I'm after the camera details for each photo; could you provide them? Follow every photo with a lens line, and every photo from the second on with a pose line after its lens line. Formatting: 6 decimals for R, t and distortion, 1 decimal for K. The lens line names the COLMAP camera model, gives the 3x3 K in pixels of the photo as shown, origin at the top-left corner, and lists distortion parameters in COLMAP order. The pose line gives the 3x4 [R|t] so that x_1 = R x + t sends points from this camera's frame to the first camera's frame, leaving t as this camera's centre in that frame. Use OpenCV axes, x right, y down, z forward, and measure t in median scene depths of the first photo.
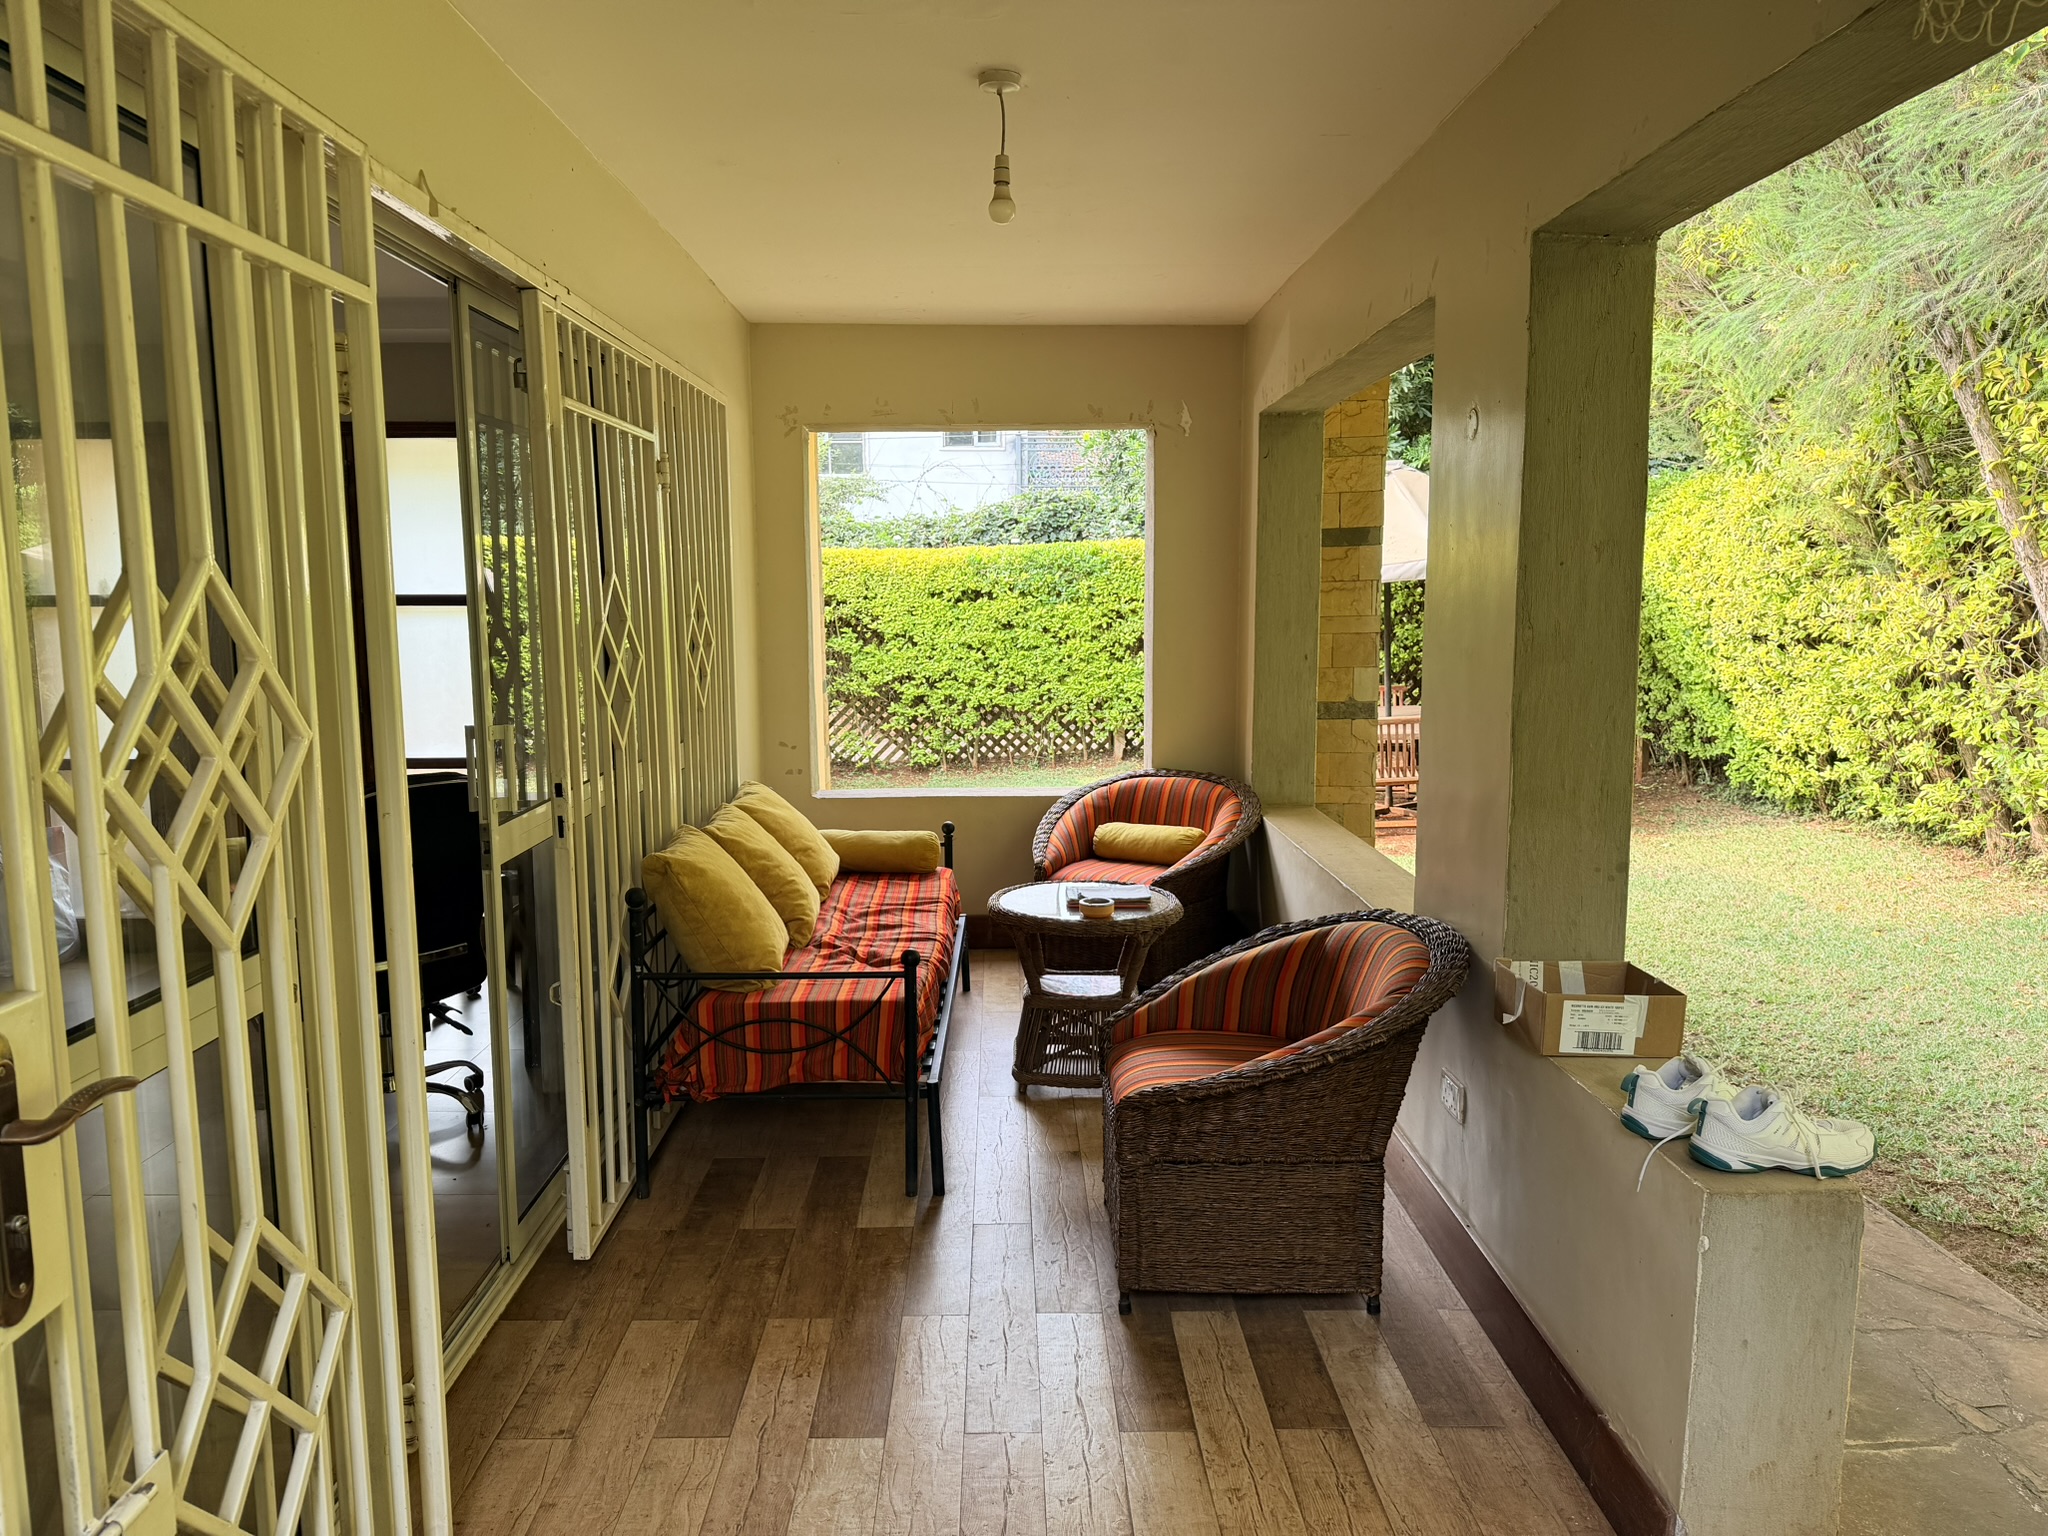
lens RADIAL K [[1450.3, 0, 1019.0], [0, 1450.3, 767.0], [0, 0, 1]] dist [0.012690, -0.023957]
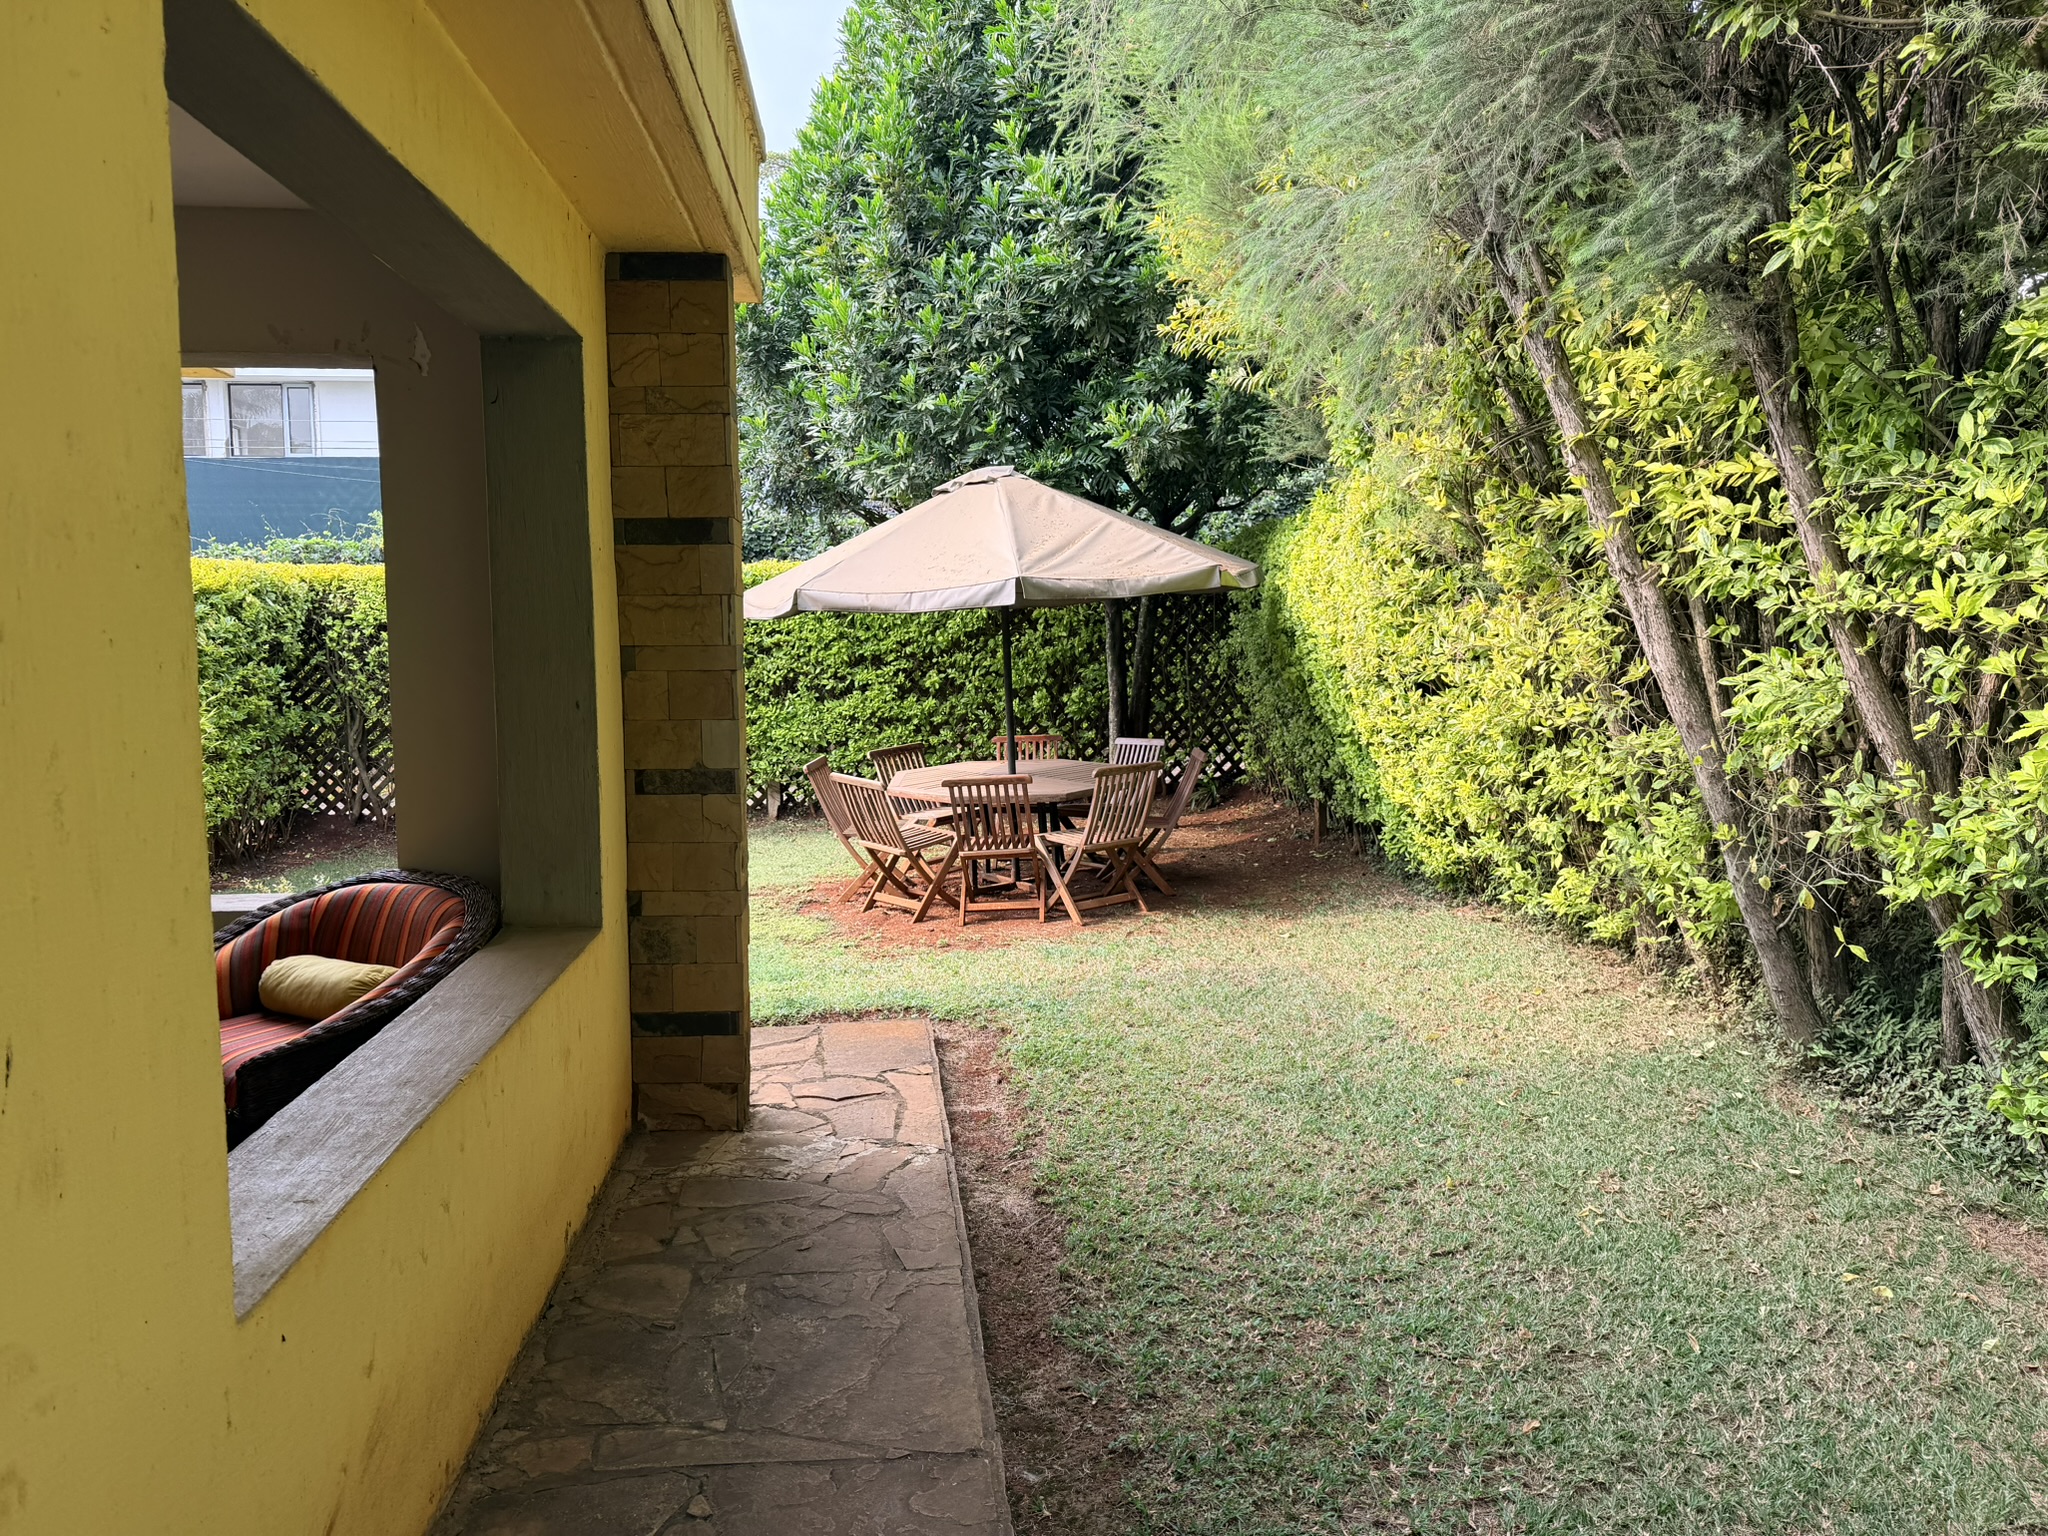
lens RADIAL K [[1450.3, 0, 1022.7], [0, 1450.3, 769.7], [0, 0, 1]] dist [0.012690, -0.023957]
pose [[0.996662, -0.000706, 0.081636, 0.284500], [0.002756, 0.999684, -0.024993, -0.023324], [-0.081593, 0.025135, 0.996349, 0.257512]]
